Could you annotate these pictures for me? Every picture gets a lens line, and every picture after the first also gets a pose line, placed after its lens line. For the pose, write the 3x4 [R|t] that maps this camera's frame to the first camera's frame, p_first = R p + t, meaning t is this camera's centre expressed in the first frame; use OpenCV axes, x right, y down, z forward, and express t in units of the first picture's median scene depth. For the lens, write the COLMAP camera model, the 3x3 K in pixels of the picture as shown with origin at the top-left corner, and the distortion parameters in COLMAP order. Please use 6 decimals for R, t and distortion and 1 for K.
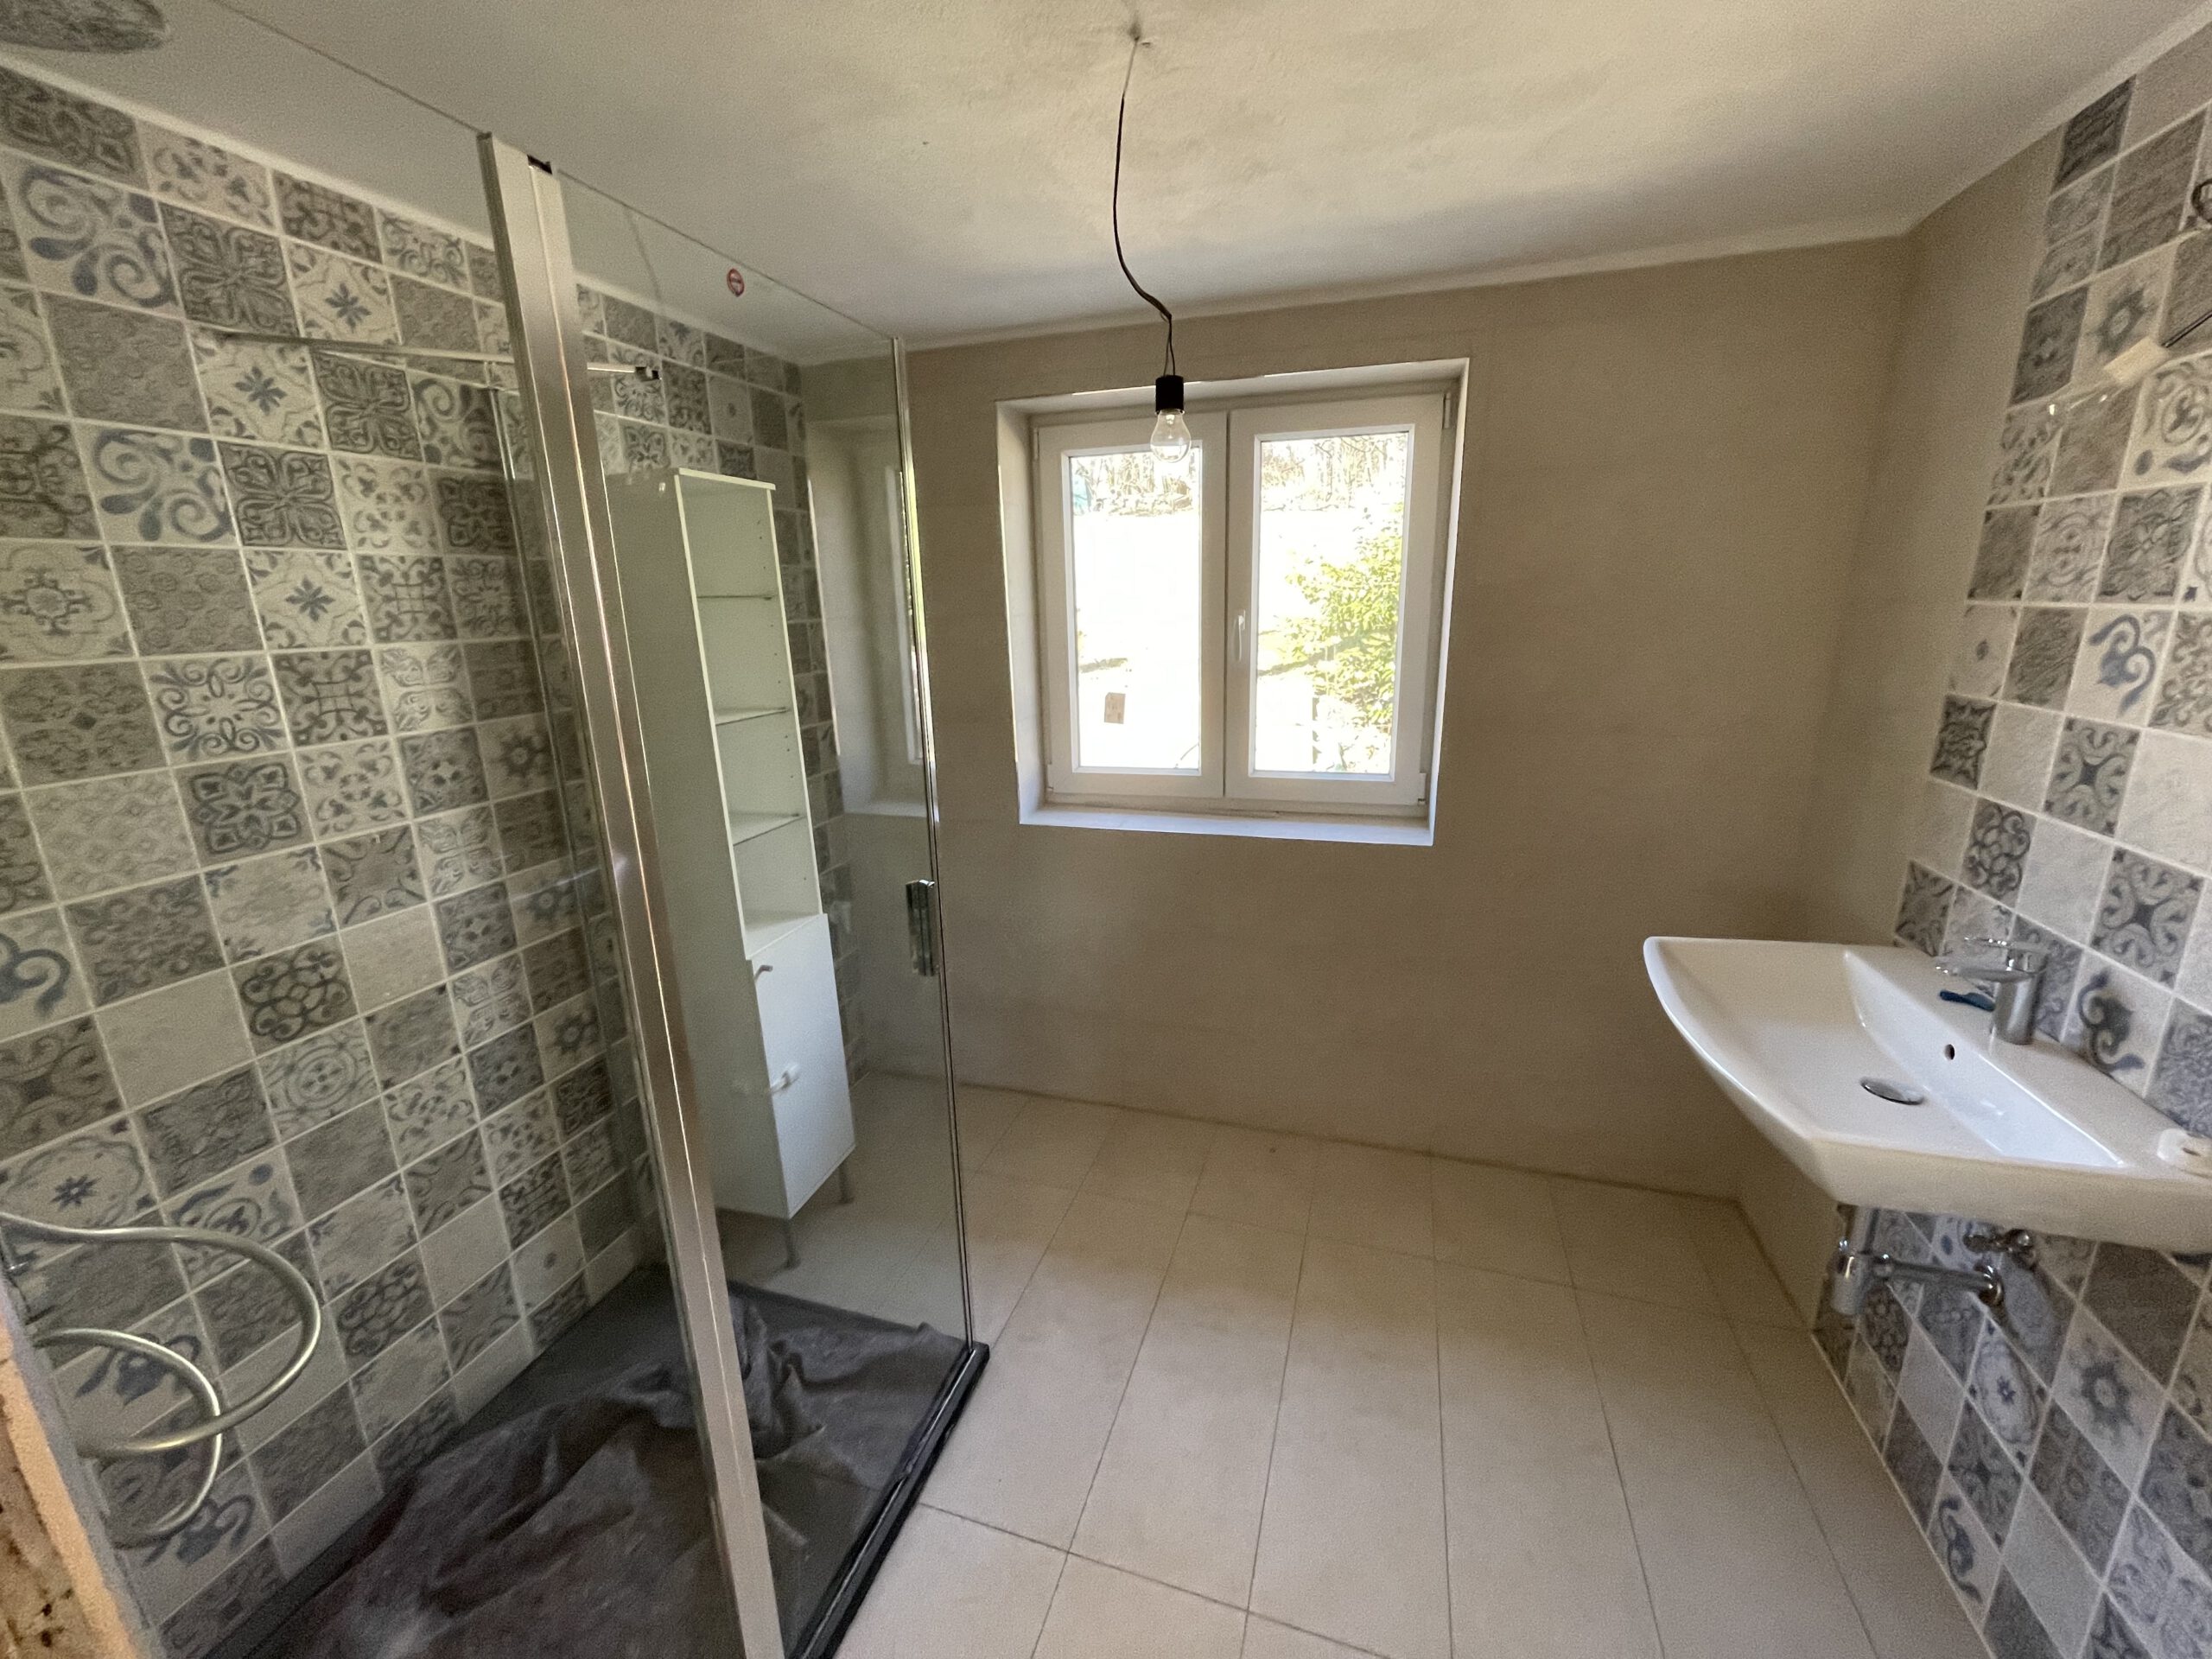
lens RADIAL K [[891.8, 0, 1111.9], [0, 891.8, 818.9], [0, 0, 1]] dist [0.002295, 0.000343]
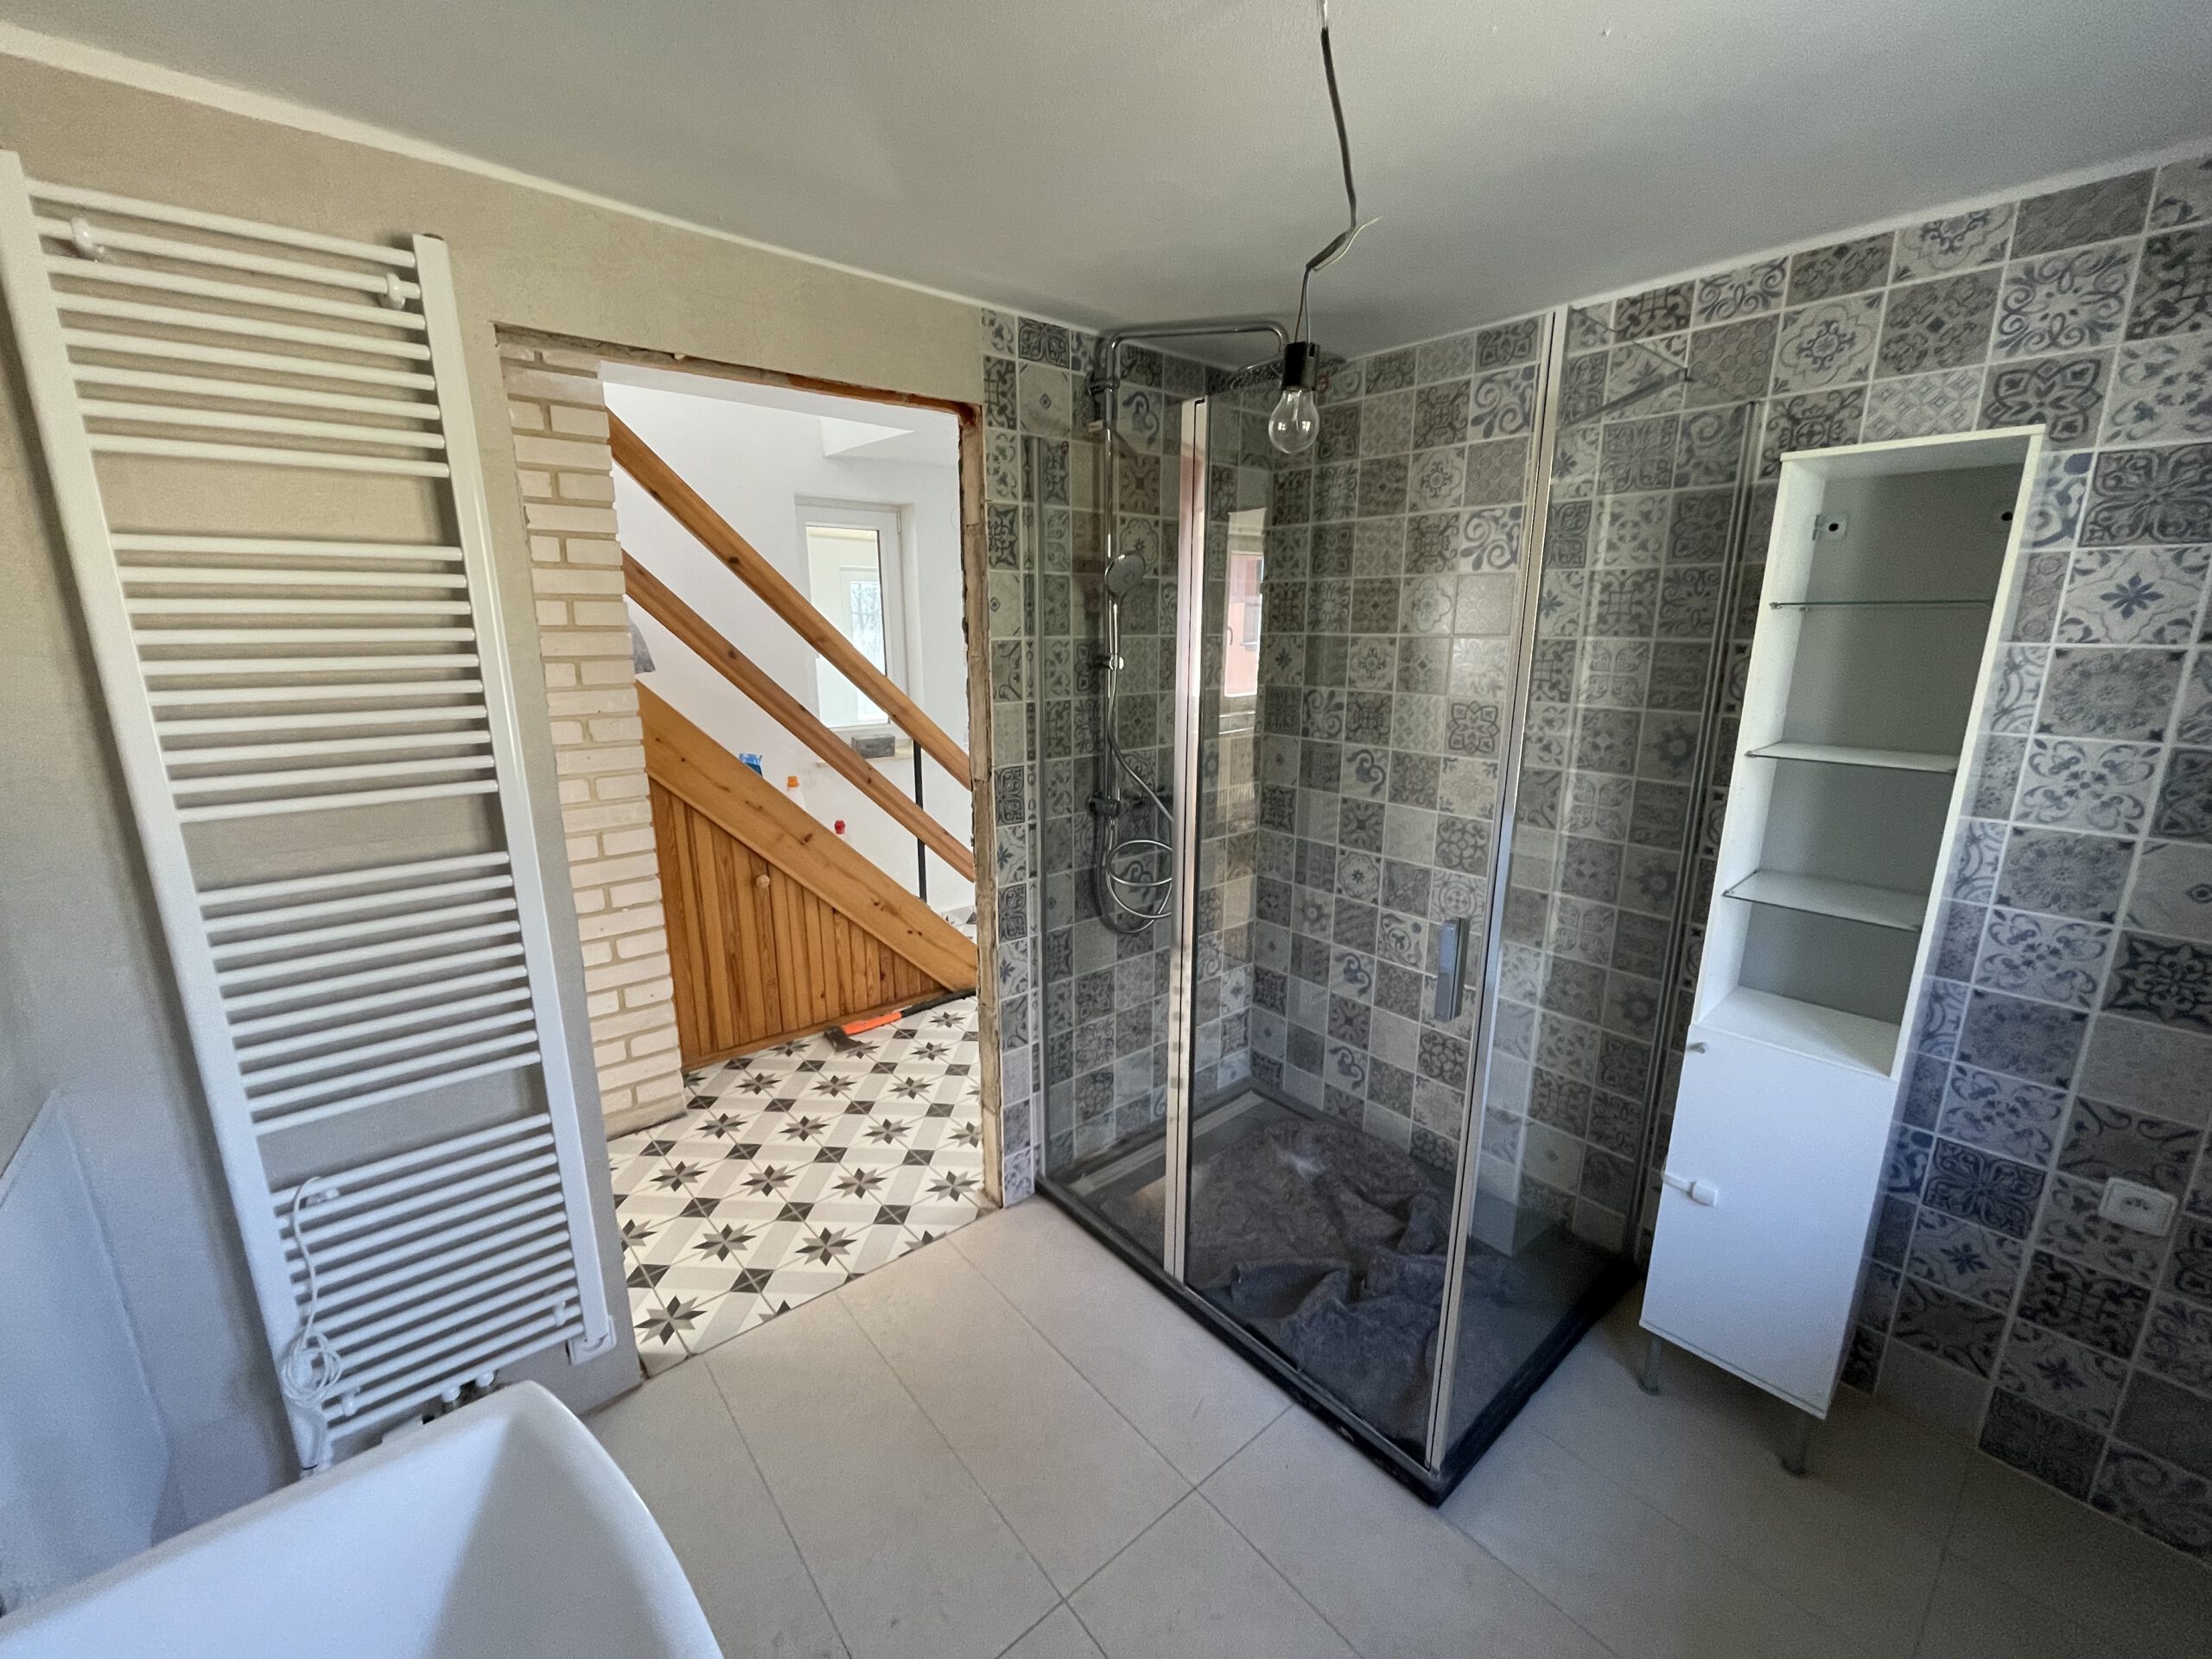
lens RADIAL K [[891.8, 0, 1107.8], [0, 891.8, 837.7], [0, 0, 1]] dist [0.002295, 0.000343]
pose [[-0.526542, 0.211221, -0.823492, 0.726486], [-0.207002, 0.907638, 0.365162, -0.261524], [0.824562, 0.362738, -0.434187, 1.092425]]
